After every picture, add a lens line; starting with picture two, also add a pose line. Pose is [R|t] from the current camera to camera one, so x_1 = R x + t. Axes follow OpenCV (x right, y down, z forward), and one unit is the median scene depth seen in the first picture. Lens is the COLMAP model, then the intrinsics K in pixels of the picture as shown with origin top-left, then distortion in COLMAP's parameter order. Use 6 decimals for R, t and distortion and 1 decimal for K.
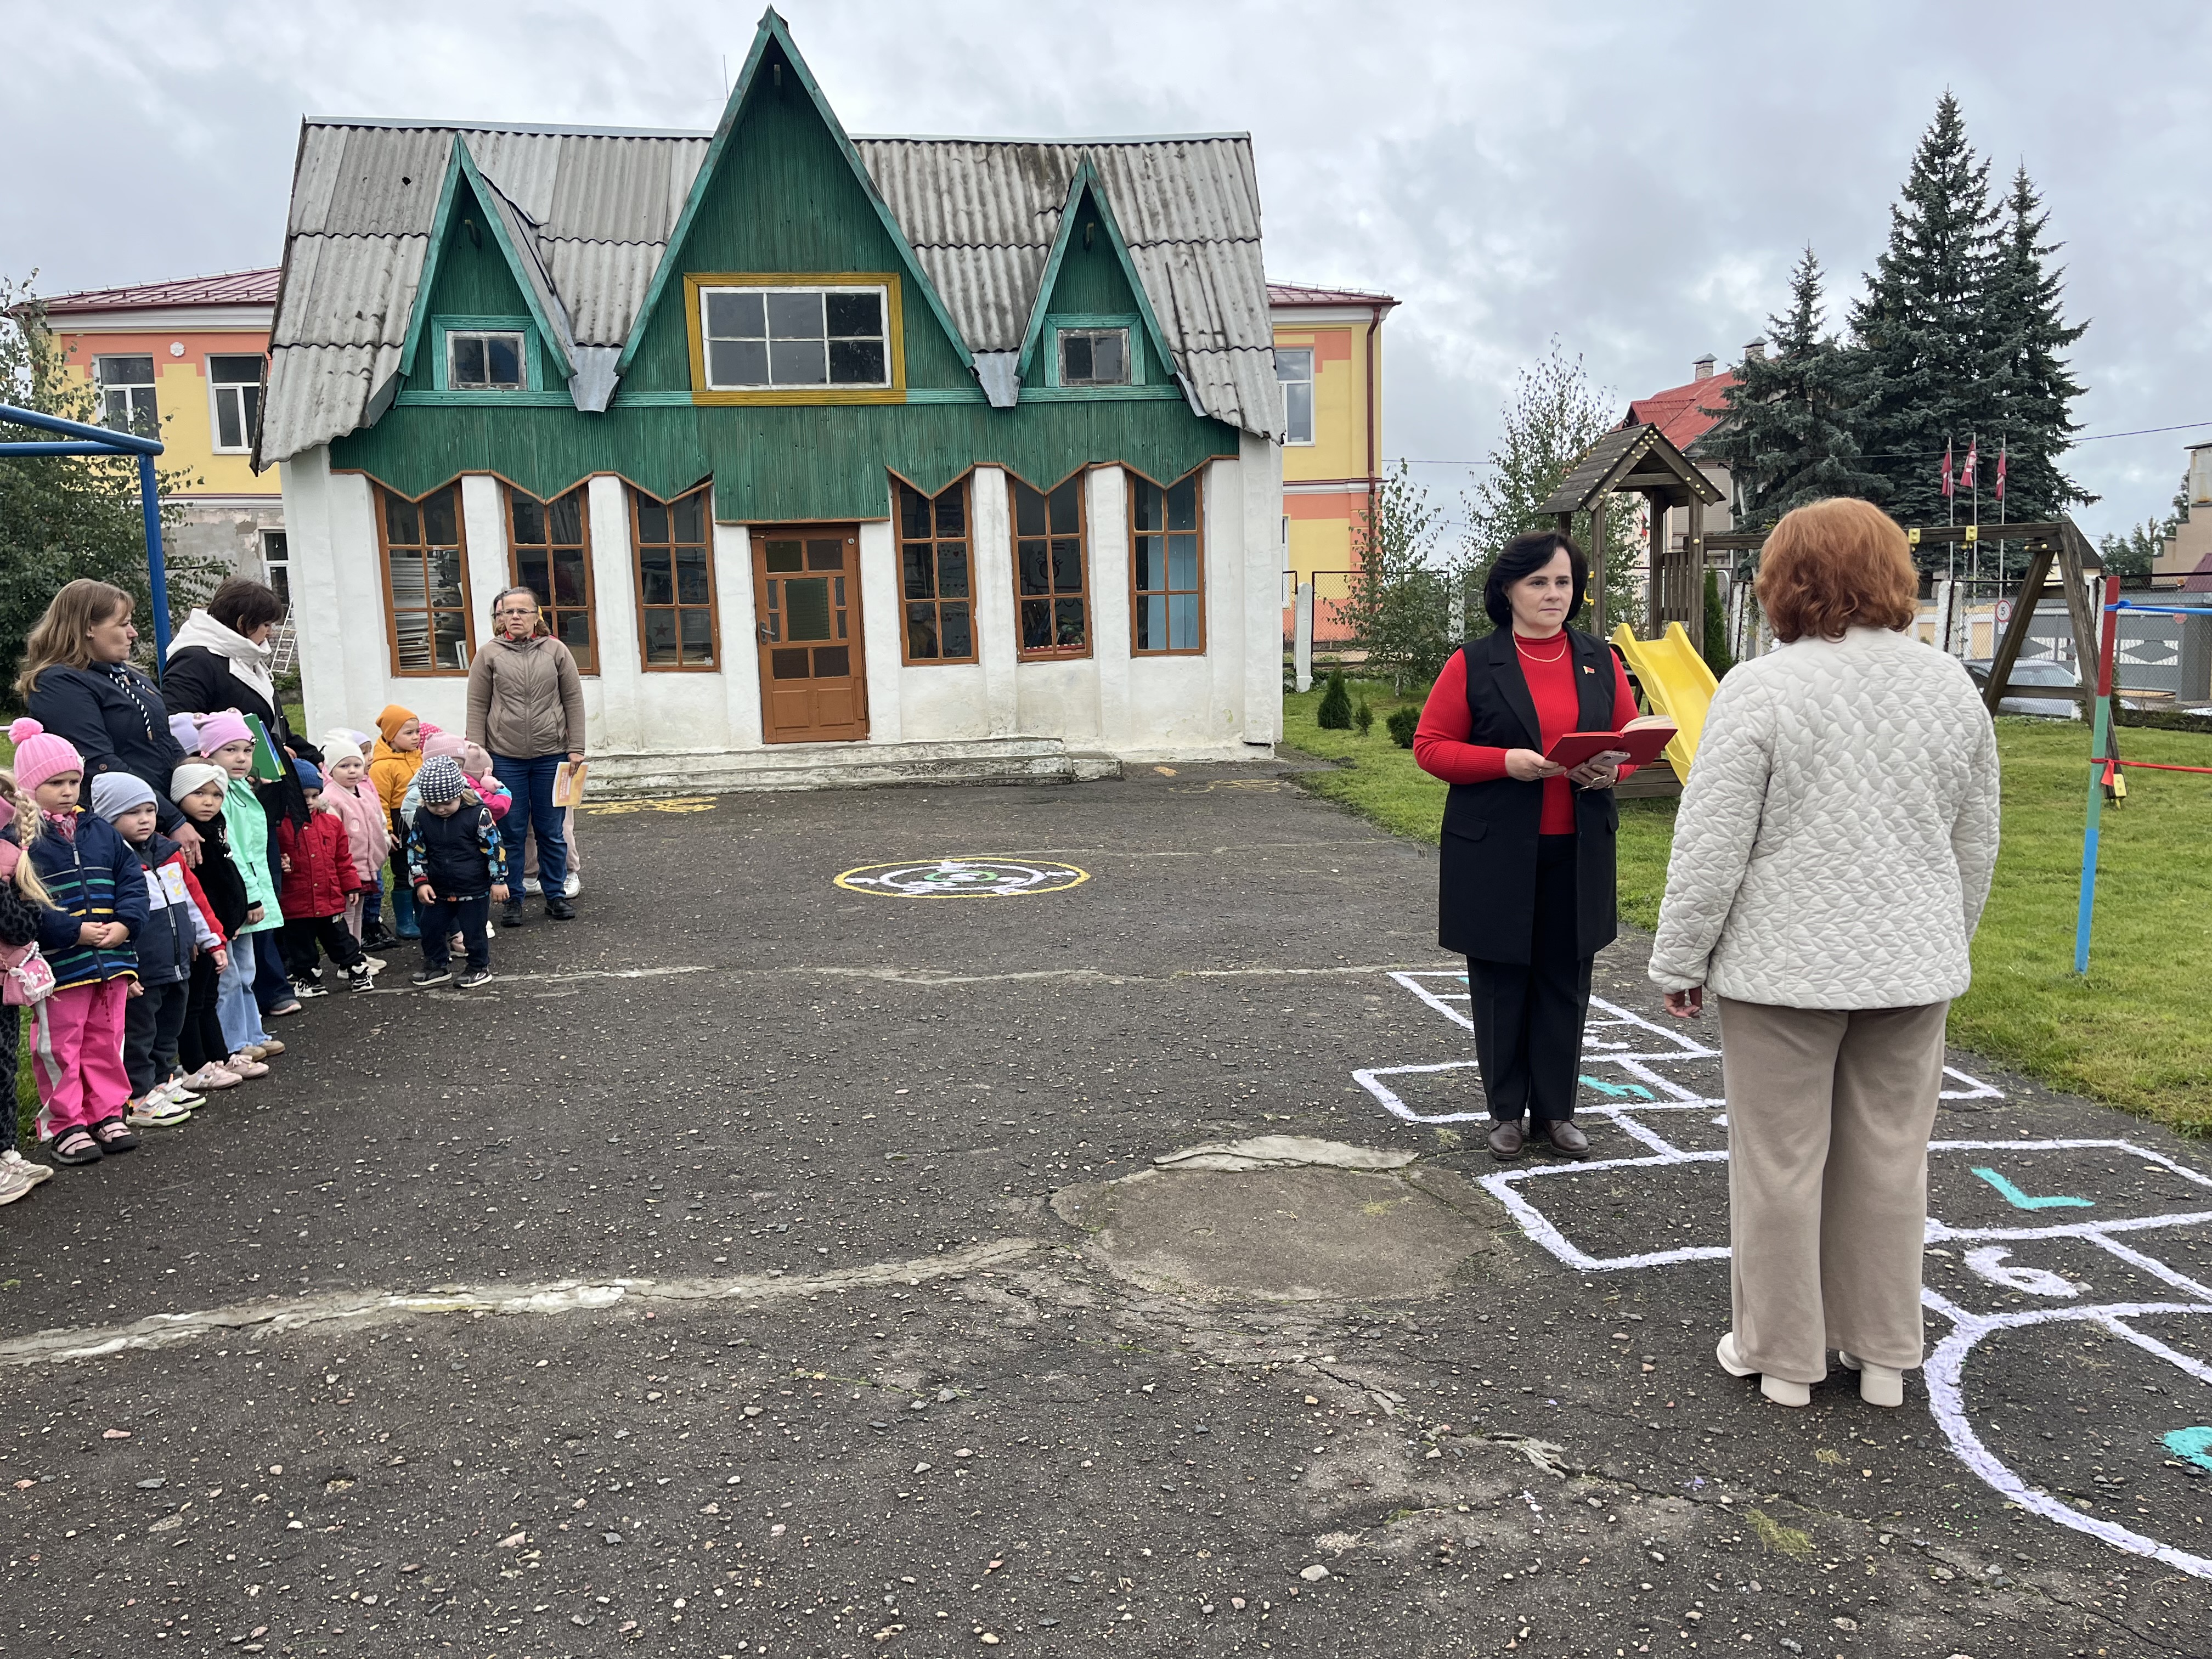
lens RADIAL K [[1673.9, 0, 1101.5], [0, 1673.9, 817.9], [0, 0, 1]] dist [0.064146, -0.077778]
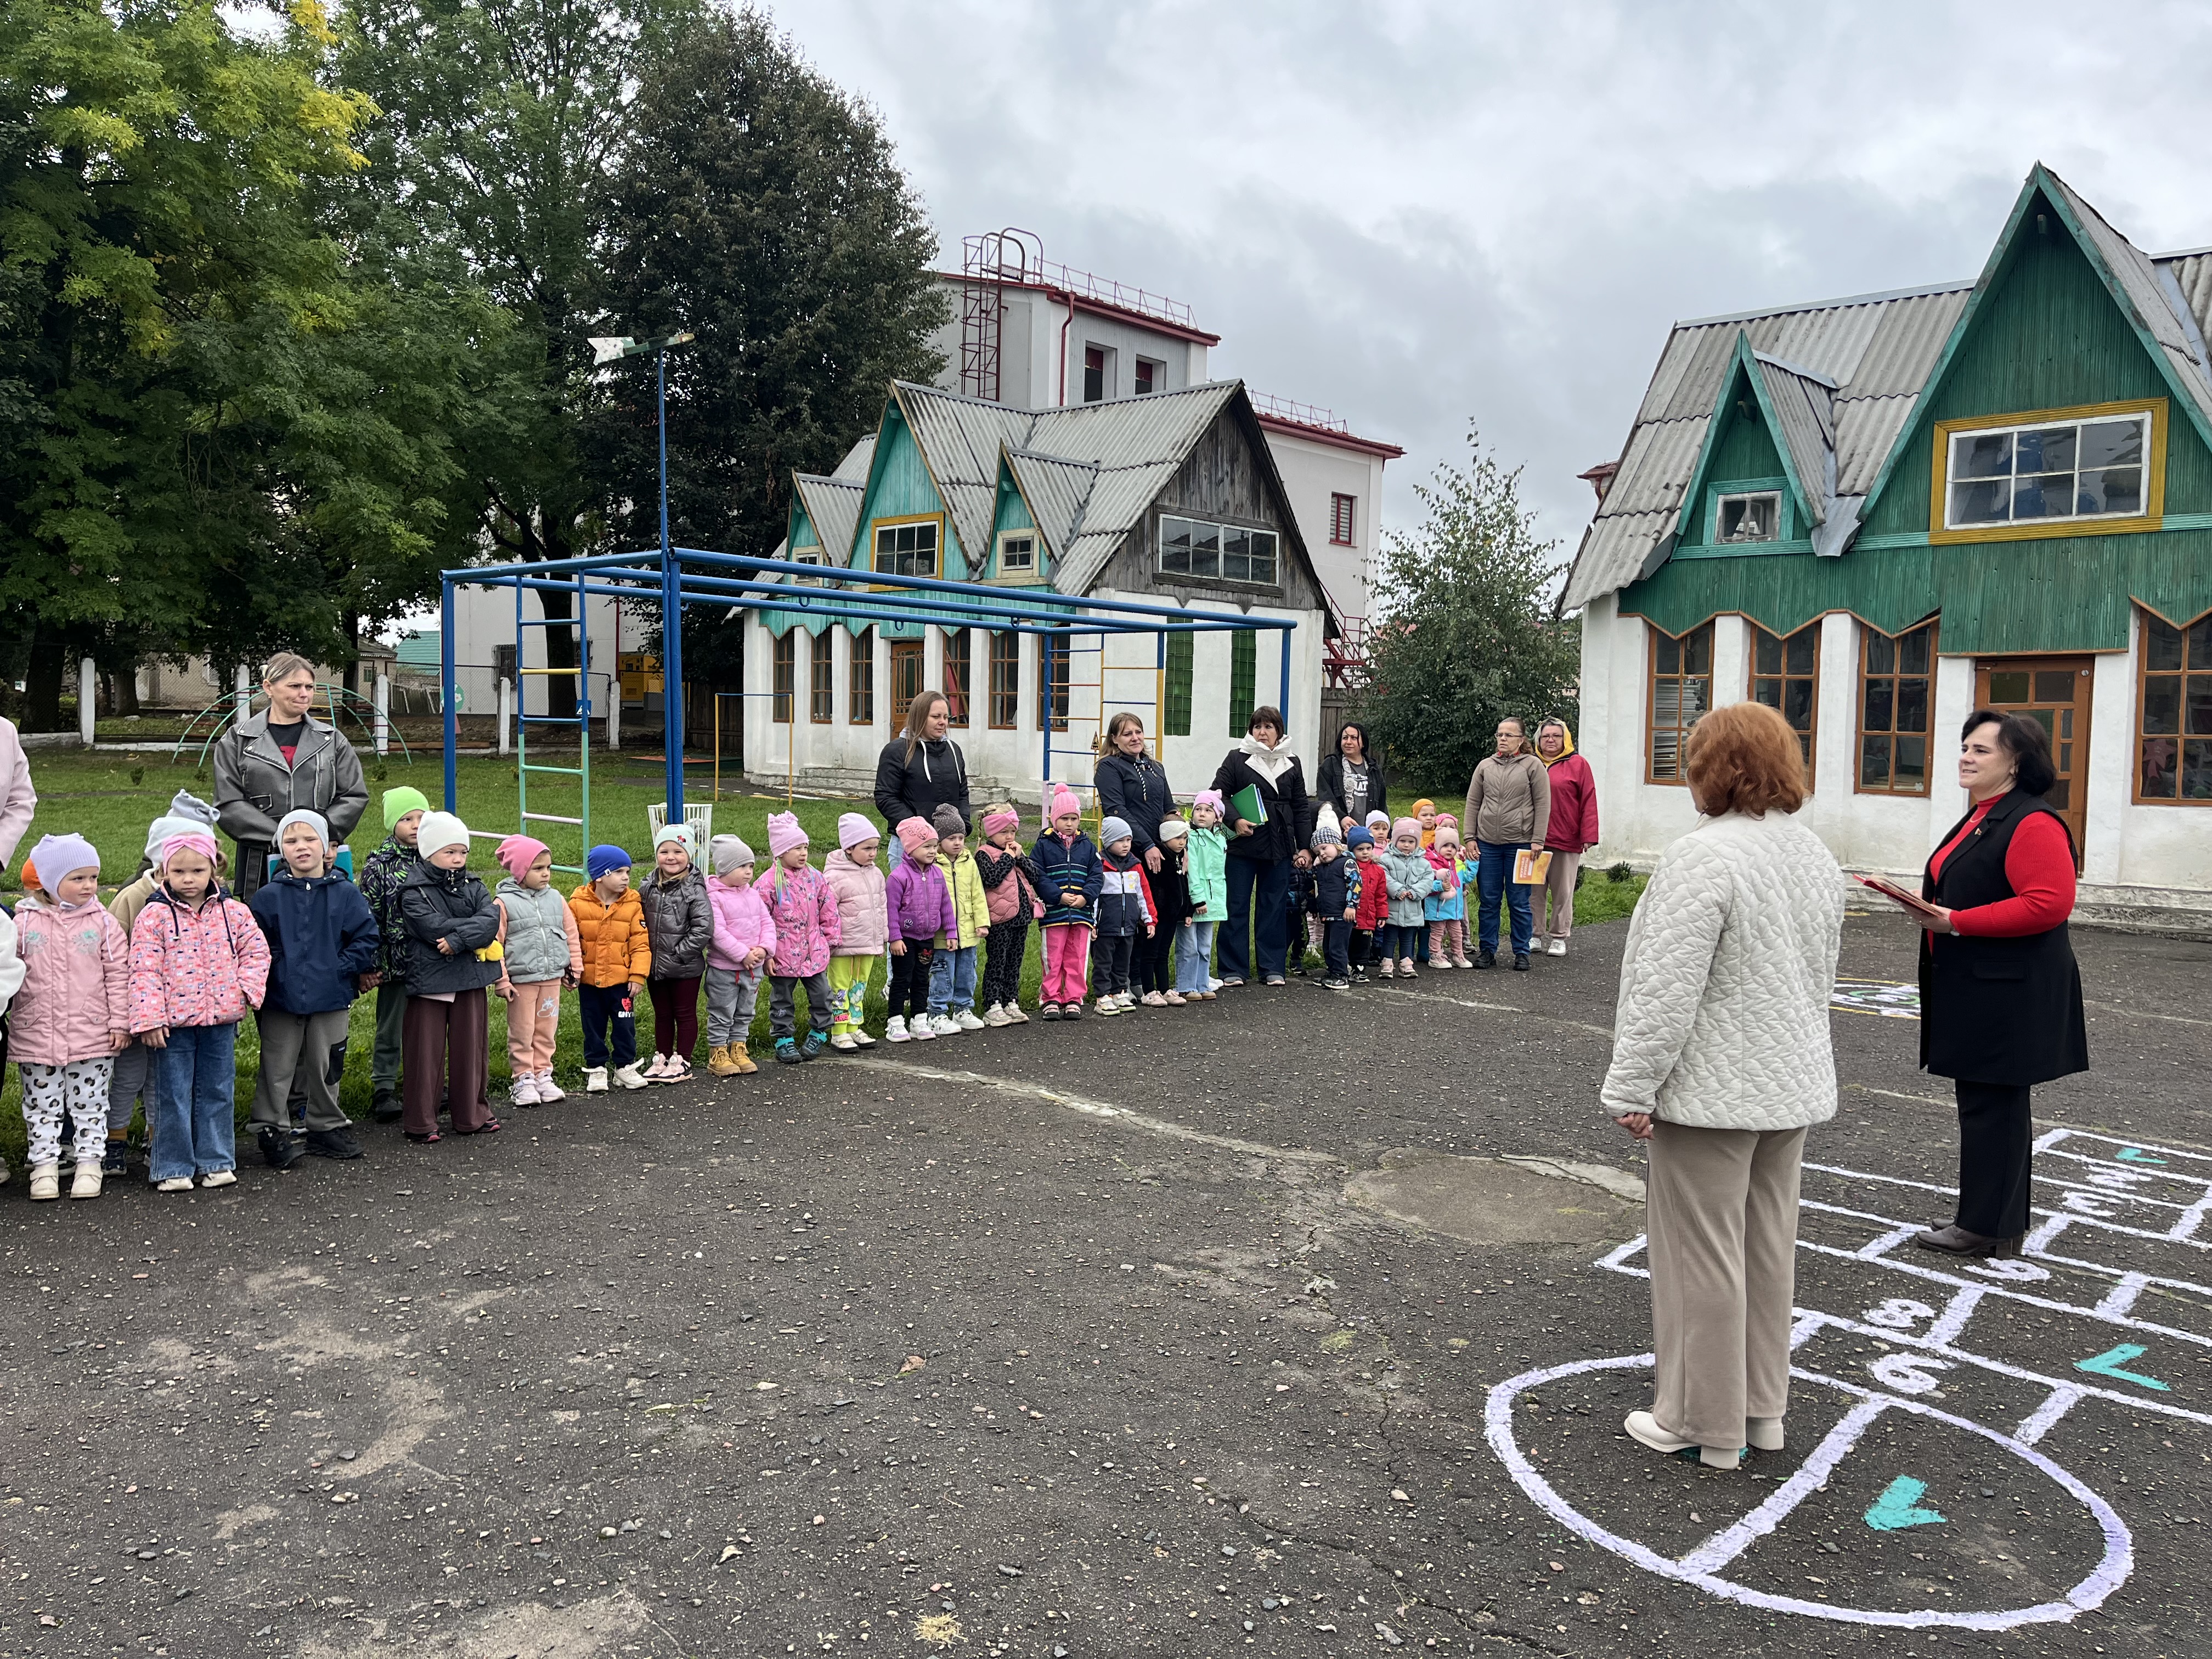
lens RADIAL K [[1673.9, 0, 1101.5], [0, 1673.9, 817.9], [0, 0, 1]] dist [0.064146, -0.077778]
pose [[0.618390, 0.079159, -0.781874, 0.284408], [-0.129162, 0.991622, -0.001760, -0.007297], [0.775185, 0.102077, 0.623433, -0.043203]]
